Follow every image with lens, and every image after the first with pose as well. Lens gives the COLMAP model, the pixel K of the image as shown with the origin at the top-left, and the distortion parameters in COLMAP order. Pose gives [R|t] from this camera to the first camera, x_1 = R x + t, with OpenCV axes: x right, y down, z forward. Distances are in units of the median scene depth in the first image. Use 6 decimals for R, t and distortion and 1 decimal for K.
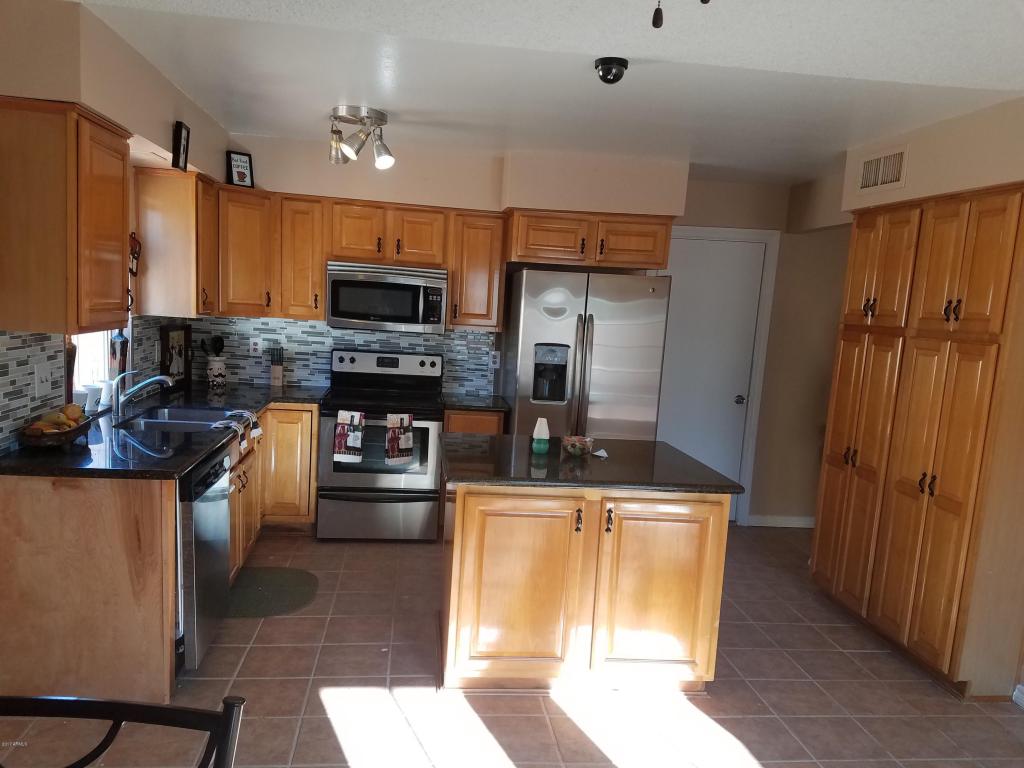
lens RADIAL K [[792.7, 0, 493.1], [0, 792.7, 414.0], [0, 0, 1]] dist [0.215030, -0.338029]
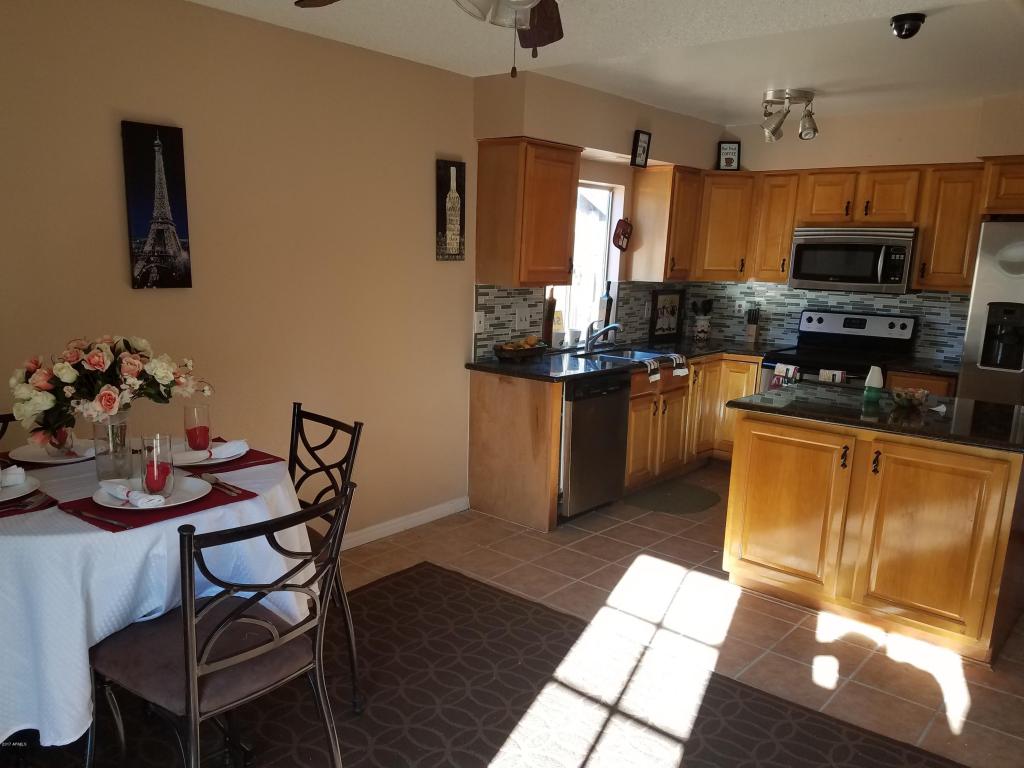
lens RADIAL K [[792.7, 0, 493.1], [0, 792.7, 414.0], [0, 0, 1]] dist [0.215030, -0.338029]
pose [[0.674468, 0.108031, -0.730357, 0.350726], [-0.096001, 0.993671, 0.058325, 0.035810], [0.732036, 0.030776, 0.680571, -0.047321]]
